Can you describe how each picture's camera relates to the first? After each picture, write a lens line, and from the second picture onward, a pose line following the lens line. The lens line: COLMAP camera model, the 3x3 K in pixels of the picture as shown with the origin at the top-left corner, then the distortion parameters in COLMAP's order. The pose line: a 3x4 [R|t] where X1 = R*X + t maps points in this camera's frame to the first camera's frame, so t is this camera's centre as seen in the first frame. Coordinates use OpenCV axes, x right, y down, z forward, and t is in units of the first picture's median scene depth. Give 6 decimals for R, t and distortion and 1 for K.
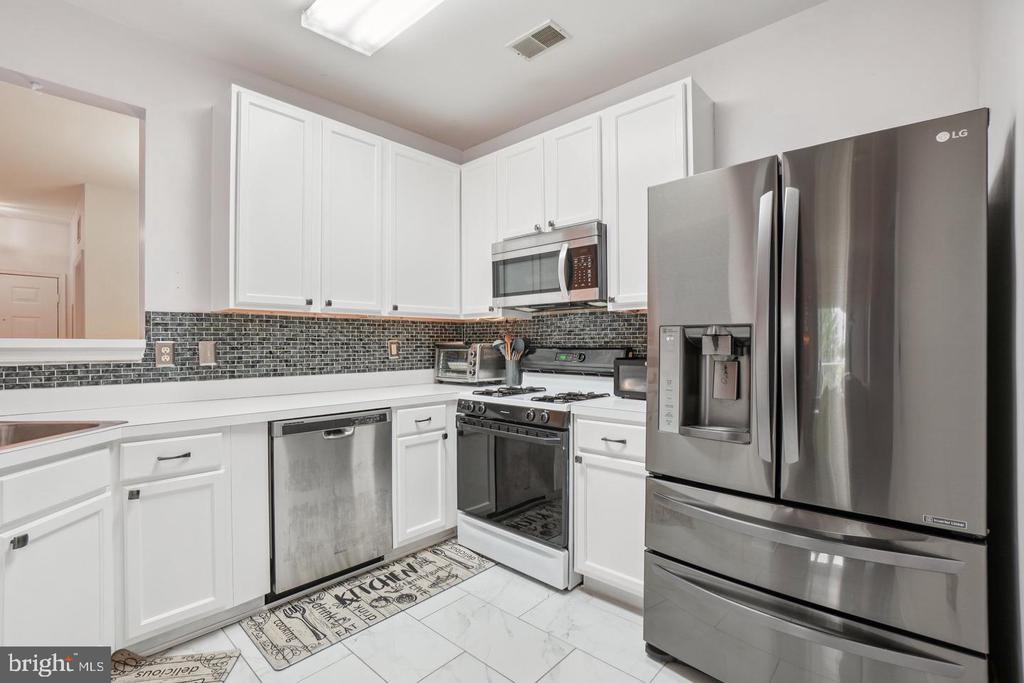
lens RADIAL K [[461.5, 0, 509.4], [0, 461.5, 349.6], [0, 0, 1]] dist [0.009145, -0.000947]
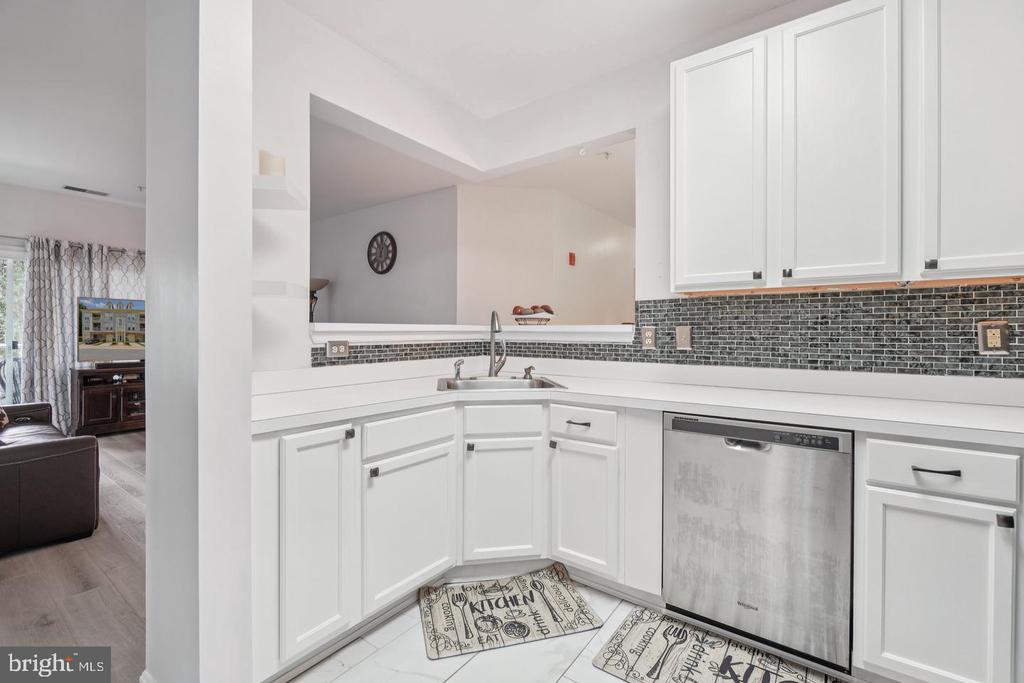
lens RADIAL K [[461.5, 0, 509.6], [0, 461.5, 331.5], [0, 0, 1]] dist [0.009145, -0.000947]
pose [[0.123783, 0.000647, -0.992309, 0.311525], [-0.013654, 0.999906, -0.001051, 0.000359], [0.992215, 0.013679, 0.123780, 0.494067]]
